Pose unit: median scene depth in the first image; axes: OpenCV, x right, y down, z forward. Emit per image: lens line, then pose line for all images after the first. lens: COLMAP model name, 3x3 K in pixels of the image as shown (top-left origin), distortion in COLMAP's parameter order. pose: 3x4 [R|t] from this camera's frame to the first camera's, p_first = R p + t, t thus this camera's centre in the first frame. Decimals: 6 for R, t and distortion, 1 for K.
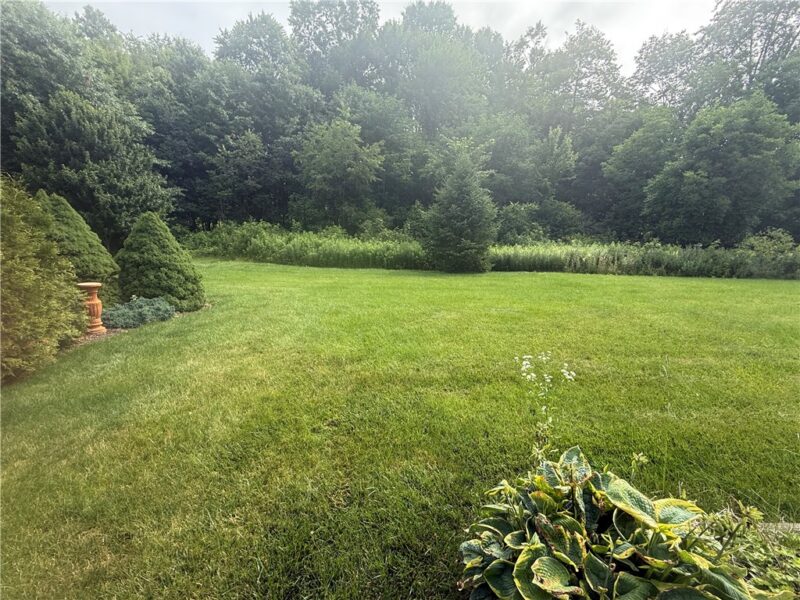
lens RADIAL K [[349.5, 0, 399.8], [0, 349.5, 299.6], [0, 0, 1]] dist [-0.000436, -0.000014]
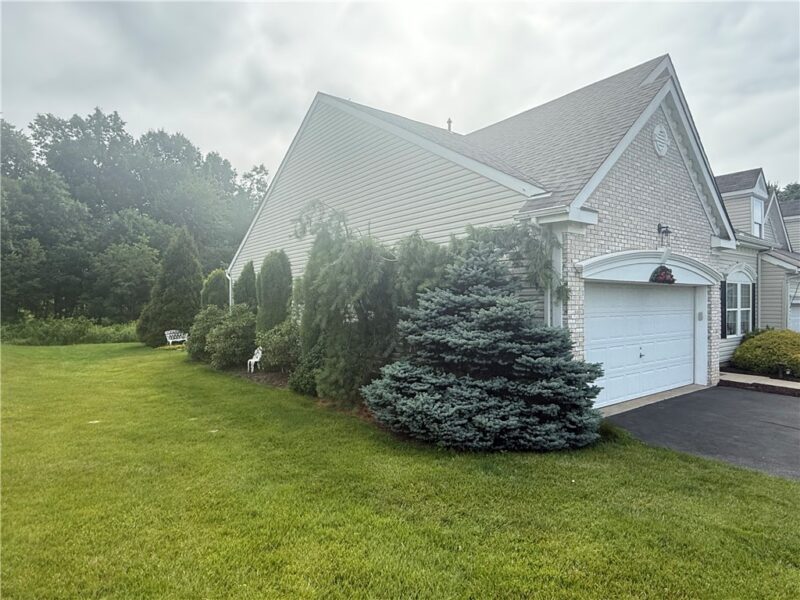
lens RADIAL K [[466.1, 0, 397.2], [0, 466.1, 300.8], [0, 0, 1]] dist [0.034818, 0.000986]
pose [[0.793054, 0.024764, 0.608648, -0.388289], [0.134618, 0.967344, -0.214762, 0.186939], [-0.594091, 0.252253, 0.763822, -0.766809]]
